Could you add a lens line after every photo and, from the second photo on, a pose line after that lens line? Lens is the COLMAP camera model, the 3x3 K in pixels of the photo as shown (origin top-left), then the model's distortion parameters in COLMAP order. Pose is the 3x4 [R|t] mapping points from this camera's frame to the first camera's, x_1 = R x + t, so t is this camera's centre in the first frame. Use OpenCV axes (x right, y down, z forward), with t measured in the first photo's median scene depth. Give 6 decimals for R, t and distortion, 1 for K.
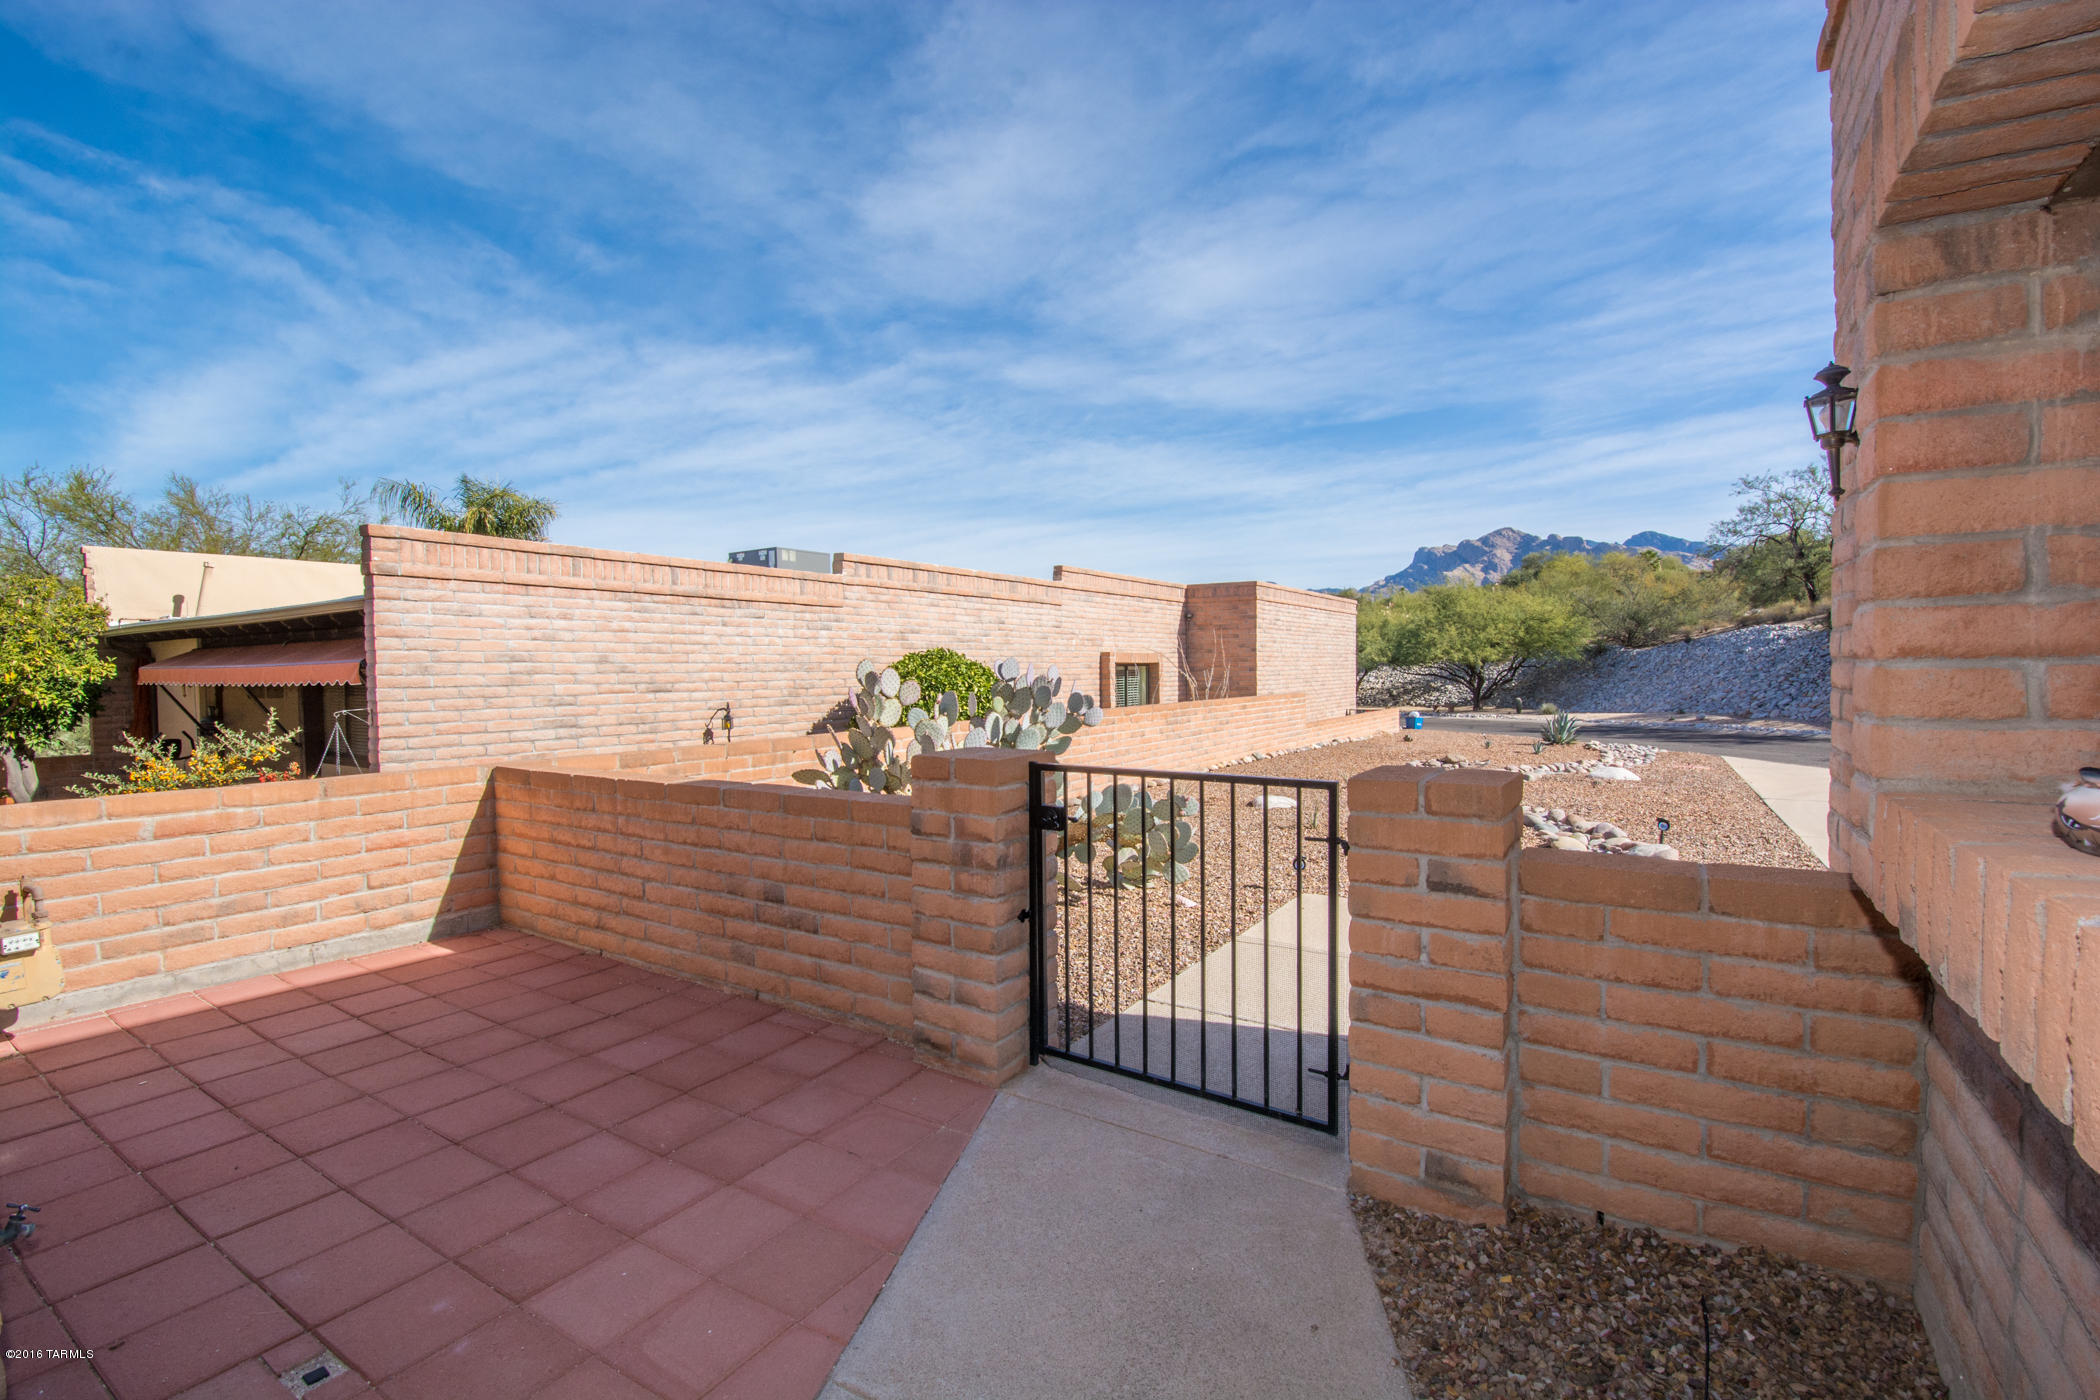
lens RADIAL K [[909.8, 0, 1051.4], [0, 909.8, 713.7], [0, 0, 1]] dist [0.010983, -0.004512]
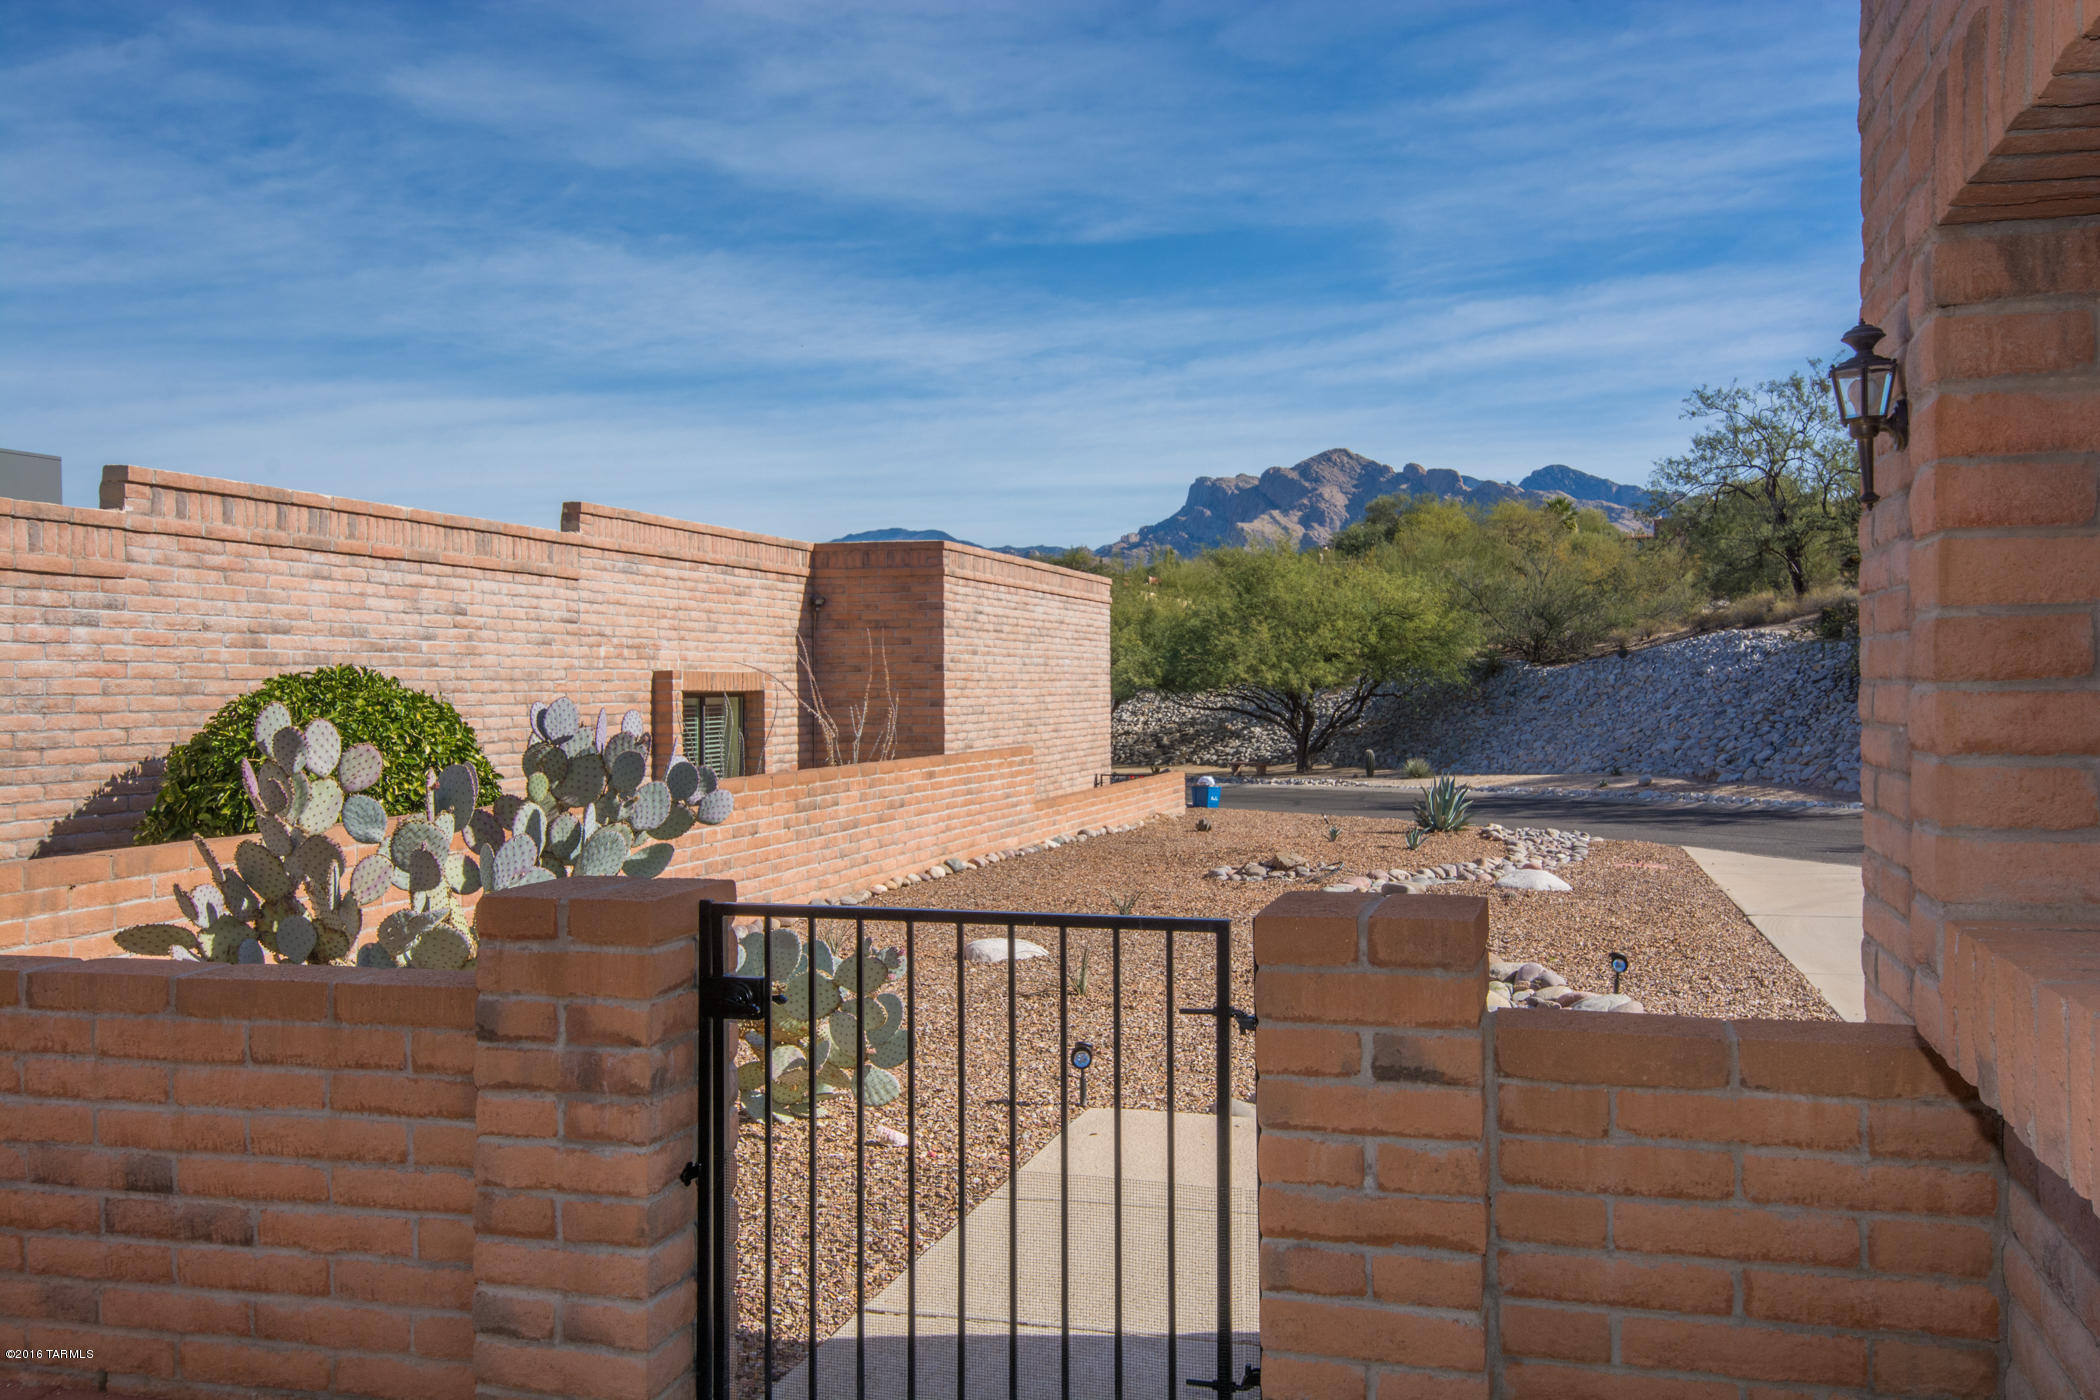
lens RADIAL K [[1762.9, 0, 1031.9], [0, 1762.9, 749.2], [0, 0, 1]] dist [0.027706, 0.092543]
pose [[0.958766, -0.006537, 0.284122, -0.119349], [0.011775, 0.999791, -0.016729, -0.018188], [-0.283953, 0.019385, 0.958642, -0.107010]]
